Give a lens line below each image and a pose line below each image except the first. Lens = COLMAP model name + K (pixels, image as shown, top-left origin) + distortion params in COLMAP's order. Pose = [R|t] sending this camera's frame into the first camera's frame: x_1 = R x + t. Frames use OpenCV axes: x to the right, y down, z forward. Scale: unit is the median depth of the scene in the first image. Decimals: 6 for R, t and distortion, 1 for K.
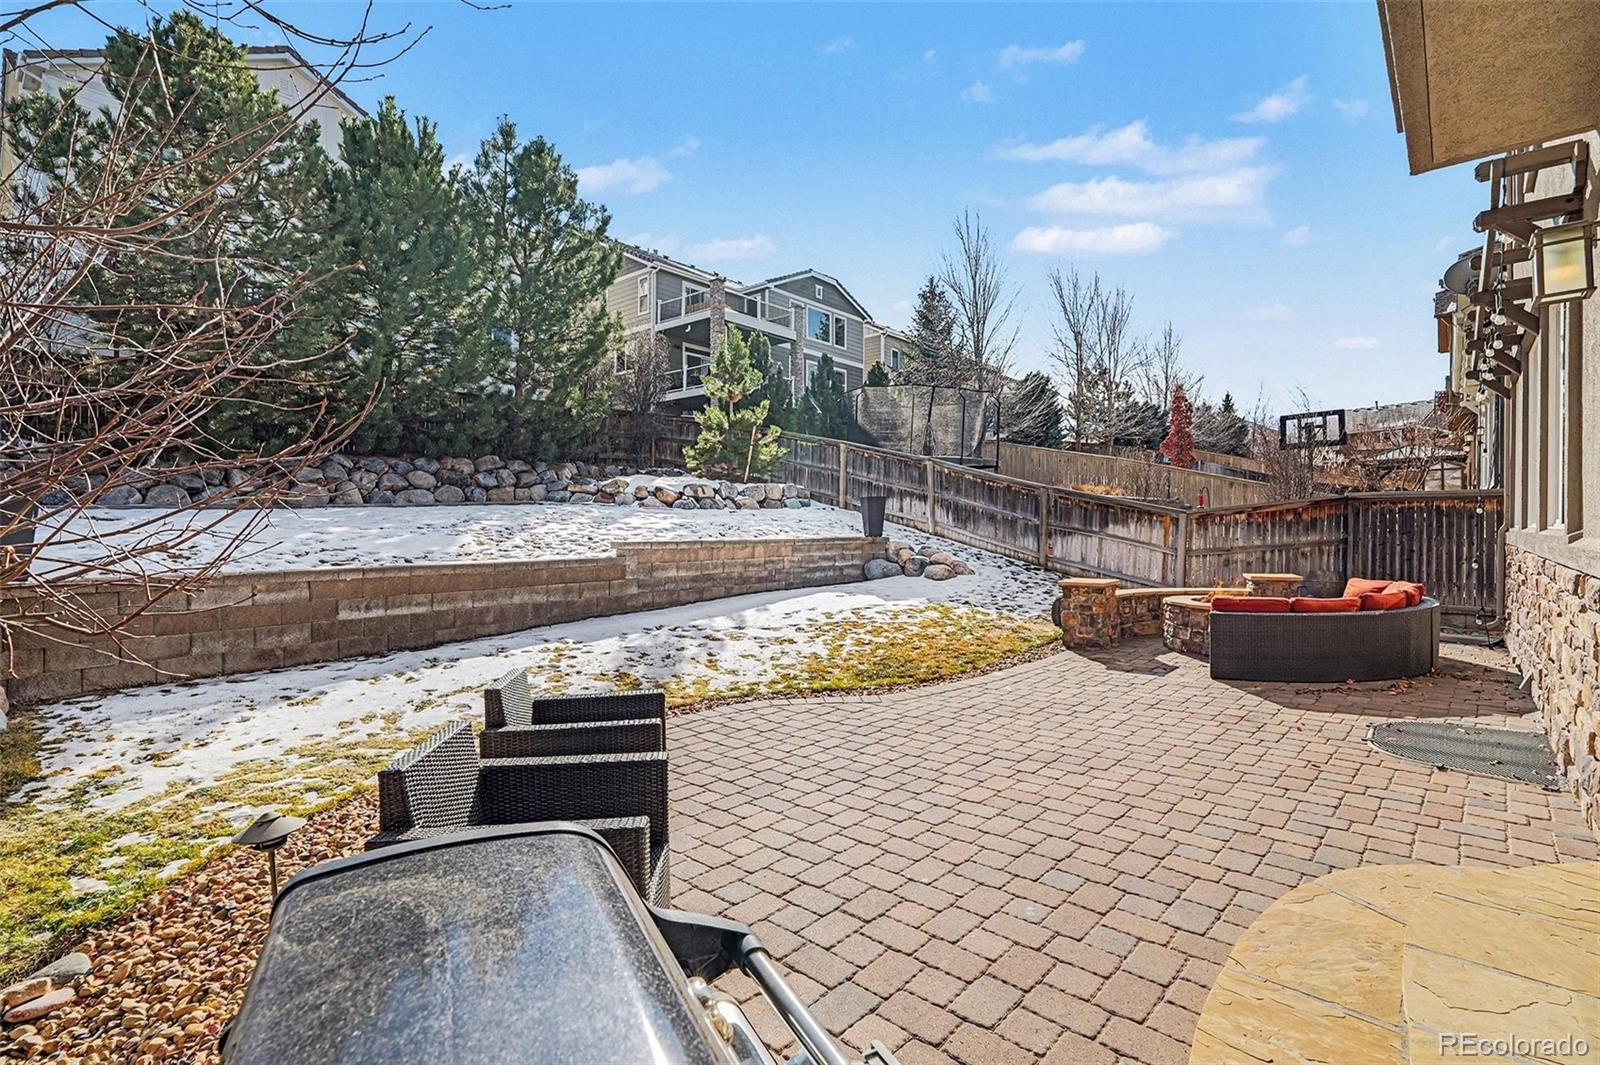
lens RADIAL K [[753.5, 0, 790.7], [0, 753.5, 517.5], [0, 0, 1]] dist [0.001842, 0.000203]
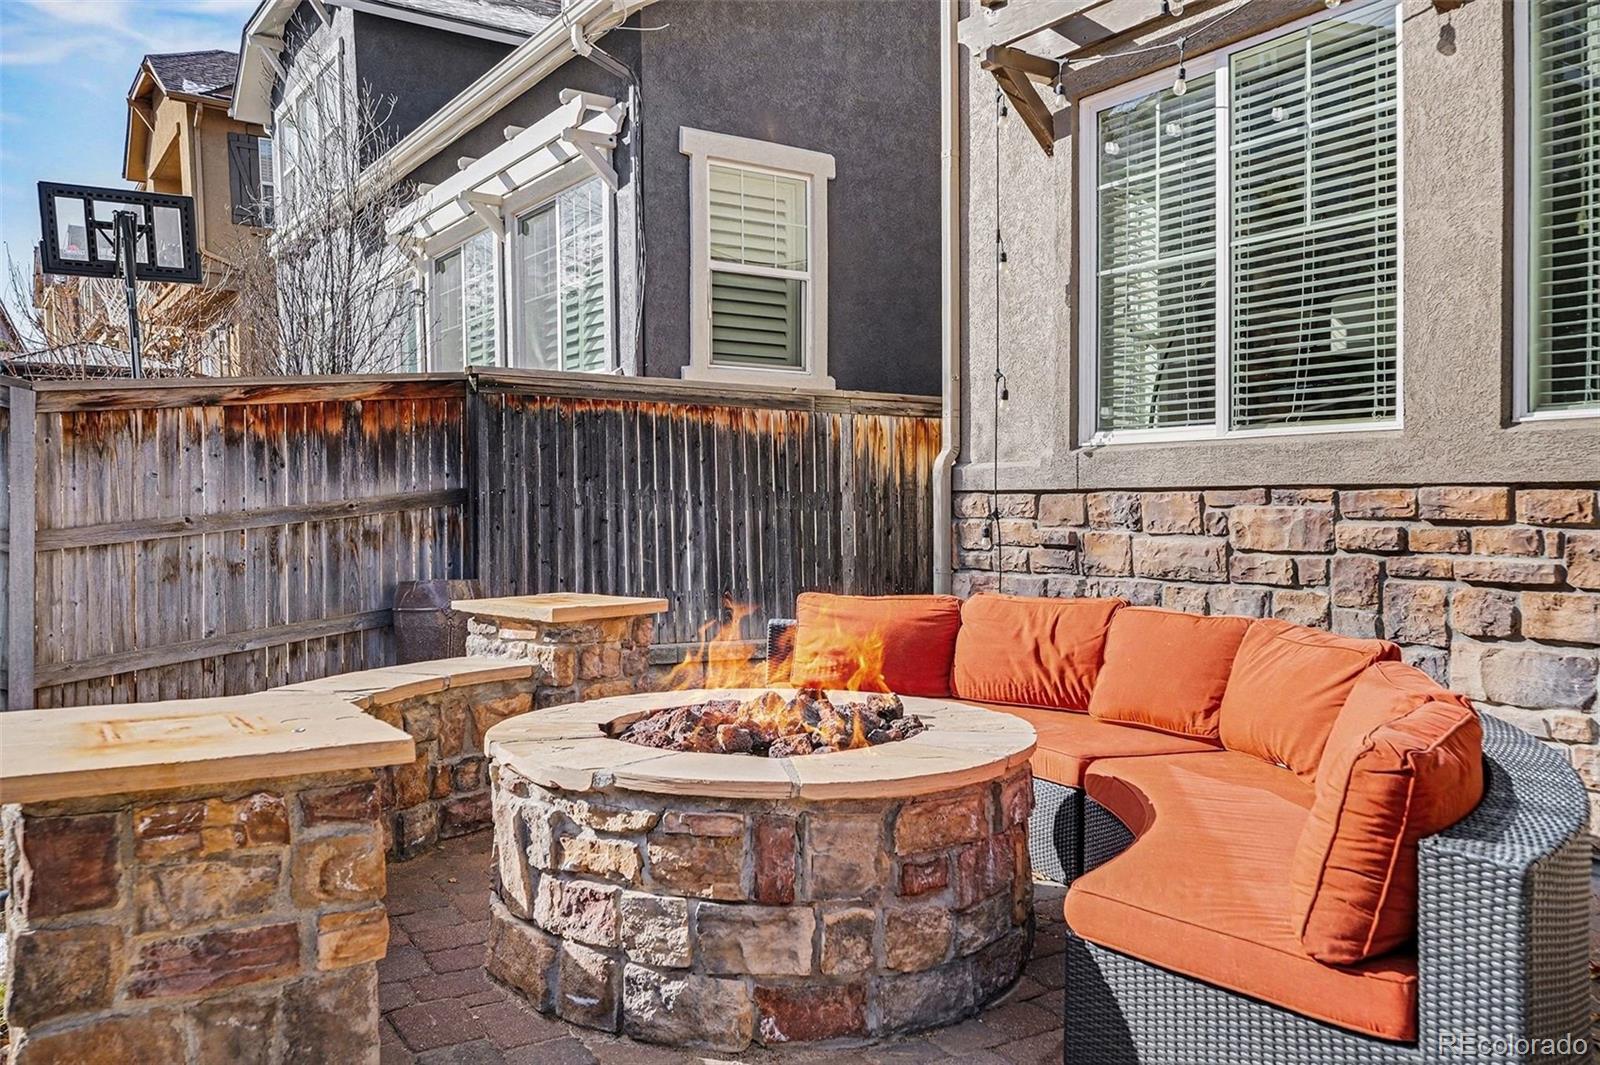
lens RADIAL K [[1298.0, 0, 800.0], [0, 1298.0, 532.5], [0, 0, 1]] dist [0.005466, 0.002503]
pose [[0.256179, -0.012180, 0.966553, 0.128781], [-0.018526, 0.999675, 0.017507, 0.027555], [-0.966452, -0.022391, 0.255870, 0.542775]]
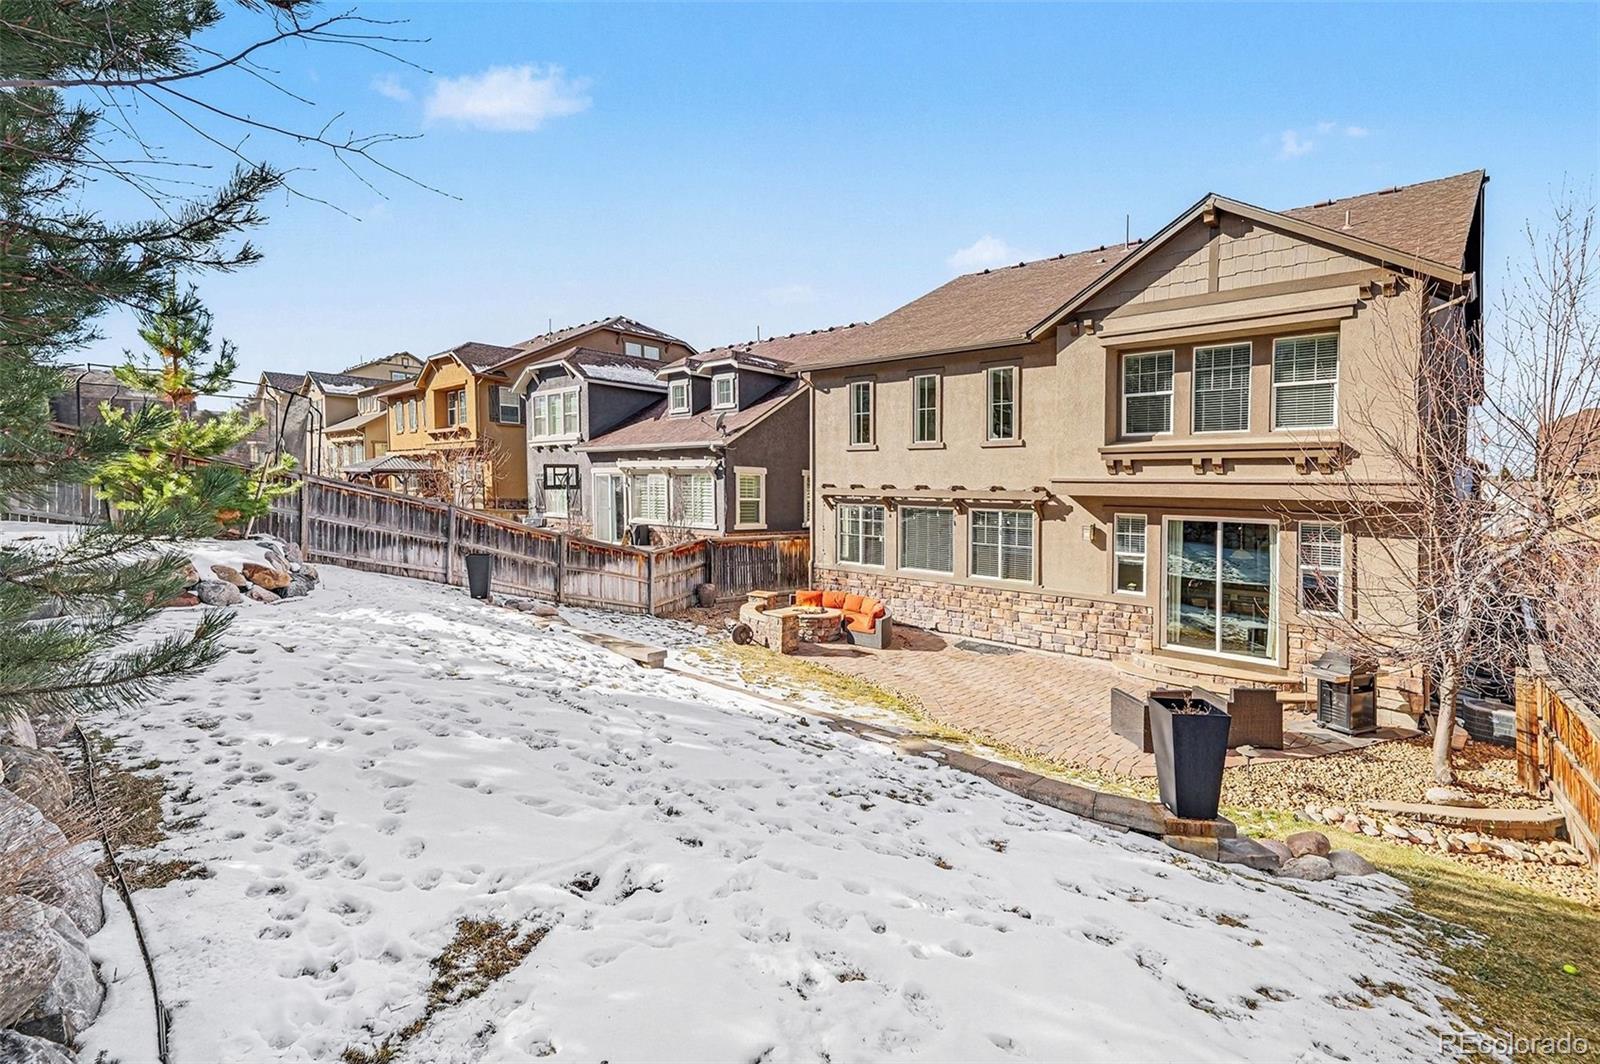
lens RADIAL K [[753.5, 0, 790.7], [0, 753.5, 517.0], [0, 0, 1]] dist [0.001842, 0.000203]
pose [[0.027317, -0.036880, 0.998946, -0.810346], [-0.033098, 0.998738, 0.037778, -0.123001], [-0.999079, -0.034095, 0.026061, 0.612095]]
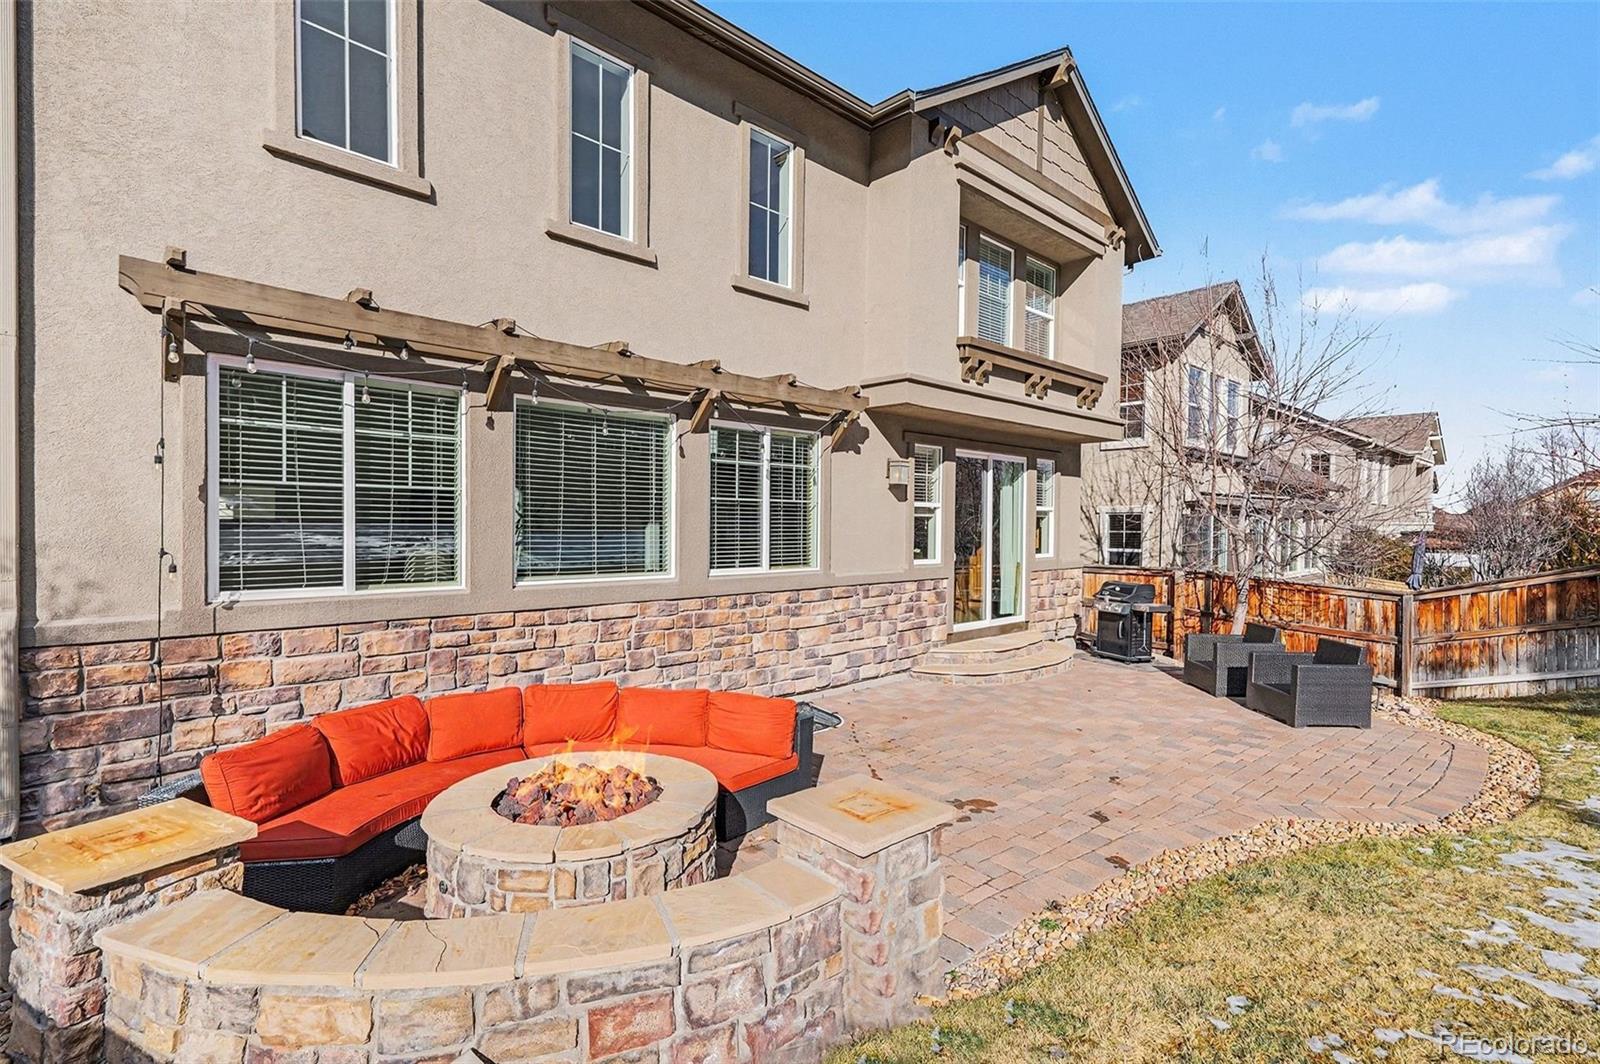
lens RADIAL K [[753.5, 0, 790.7], [0, 753.5, 517.0], [0, 0, 1]] dist [0.001842, 0.000203]
pose [[-0.997186, 0.000238, 0.074972, 0.265692], [-0.001683, 0.999672, -0.025557, -0.022737], [-0.074953, -0.025611, -0.996858, 0.870816]]
